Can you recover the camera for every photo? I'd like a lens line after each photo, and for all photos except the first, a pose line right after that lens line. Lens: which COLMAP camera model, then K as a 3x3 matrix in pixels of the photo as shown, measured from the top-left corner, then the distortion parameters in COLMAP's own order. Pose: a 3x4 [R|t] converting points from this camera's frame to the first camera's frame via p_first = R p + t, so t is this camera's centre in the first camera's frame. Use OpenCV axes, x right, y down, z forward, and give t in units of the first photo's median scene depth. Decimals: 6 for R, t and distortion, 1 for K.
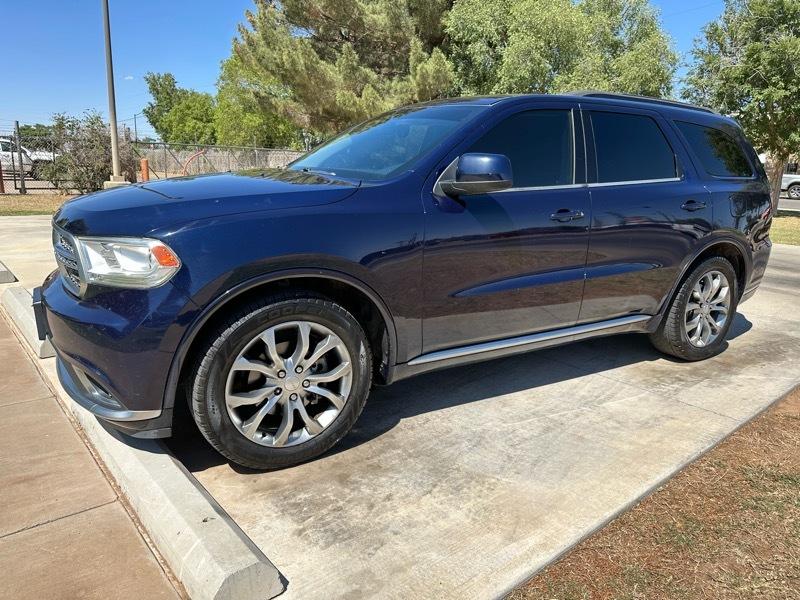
lens RADIAL K [[565.8, 0, 397.0], [0, 565.8, 297.6], [0, 0, 1]] dist [0.030604, -0.040088]
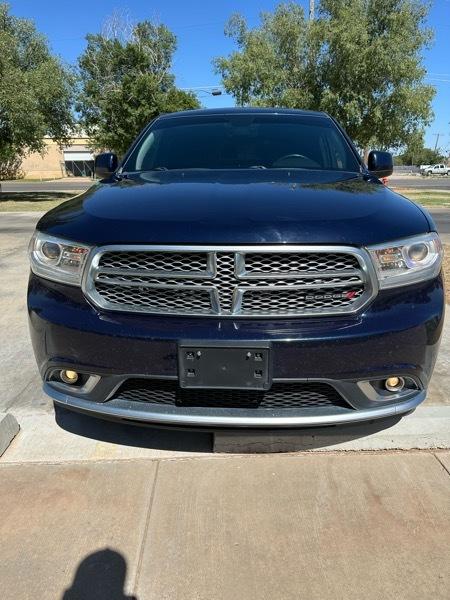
lens RADIAL K [[423.3, 0, 225.0], [0, 423.3, 300.0], [0, 0, 1]] dist [0.038037, -0.051639]
pose [[0.630069, -0.264685, 0.730037, -0.166211], [0.201878, 0.963624, 0.175142, -0.026953], [-0.749839, 0.037027, 0.660584, 0.091284]]
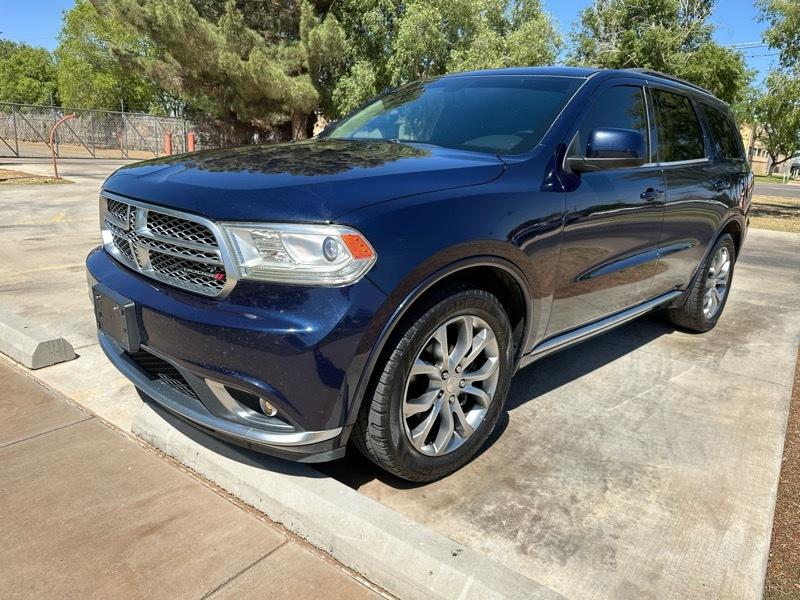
lens RADIAL K [[575.6, 0, 398.1], [0, 575.6, 296.7], [0, 0, 1]] dist [-0.003151, -0.007248]
pose [[0.974391, -0.035205, 0.222088, -0.055391], [0.026058, 0.998692, 0.043988, -0.003418], [-0.223346, -0.037074, 0.974034, 0.016994]]
